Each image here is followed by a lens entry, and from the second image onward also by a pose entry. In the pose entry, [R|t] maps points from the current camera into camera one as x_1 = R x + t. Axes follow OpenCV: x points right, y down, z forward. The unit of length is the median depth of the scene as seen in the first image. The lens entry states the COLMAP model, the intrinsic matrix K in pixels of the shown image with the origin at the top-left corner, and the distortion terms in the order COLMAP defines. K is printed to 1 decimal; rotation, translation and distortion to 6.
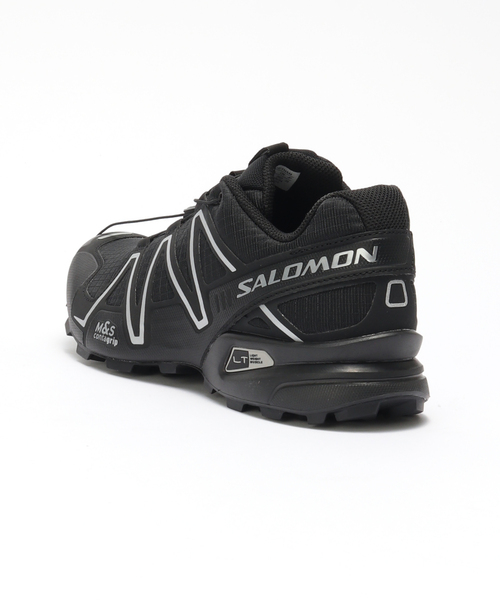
lens RADIAL K [[1884.2, 0, 248.1], [0, 1884.2, 300.0], [0, 0, 1]] dist [1.022336, 0.000000]
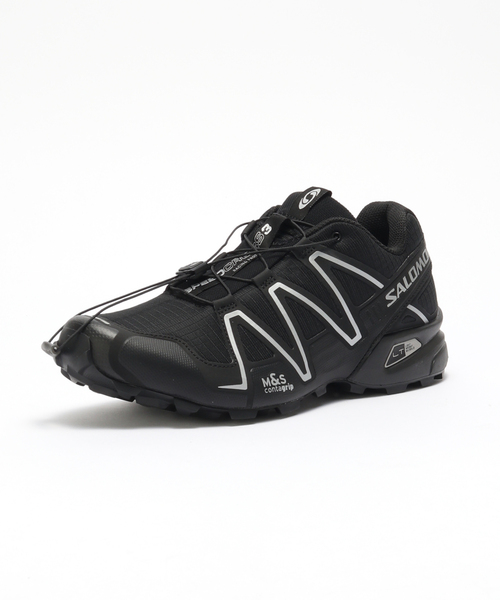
lens RADIAL K [[1884.2, 0, 247.2], [0, 1884.2, 298.2], [0, 0, 1]] dist [1.022336, 0.000000]
pose [[-0.108416, -0.172888, 0.978956, -1.242571], [0.156443, 0.969523, 0.188547, -0.262161], [-0.981719, 0.173593, -0.078065, 1.194523]]
